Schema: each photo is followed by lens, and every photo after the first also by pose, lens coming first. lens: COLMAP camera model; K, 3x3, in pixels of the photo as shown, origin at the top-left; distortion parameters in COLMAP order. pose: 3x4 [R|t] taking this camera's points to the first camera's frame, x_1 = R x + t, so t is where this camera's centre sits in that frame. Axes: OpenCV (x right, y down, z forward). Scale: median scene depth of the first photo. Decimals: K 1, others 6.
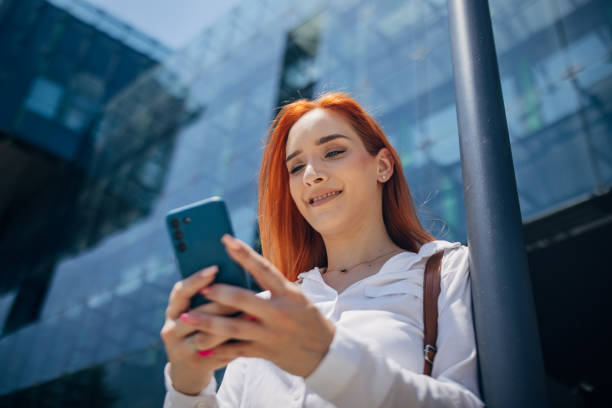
lens RADIAL K [[585.7, 0, 306.0], [0, 585.7, 204.0], [0, 0, 1]] dist [-0.070628, -0.000977]
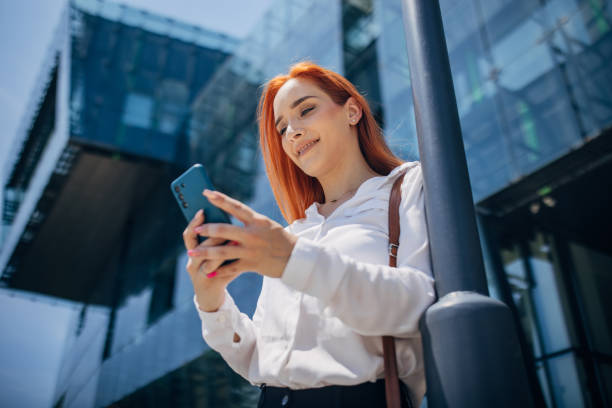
lens RADIAL K [[567.4, 0, 306.0], [0, 567.4, 204.0], [0, 0, 1]] dist [-0.086214, -0.003839]
pose [[0.964366, -0.193484, -0.180449, 0.223662], [0.205118, 0.977558, 0.048033, 0.047865], [0.167106, -0.083335, 0.982411, -0.206998]]
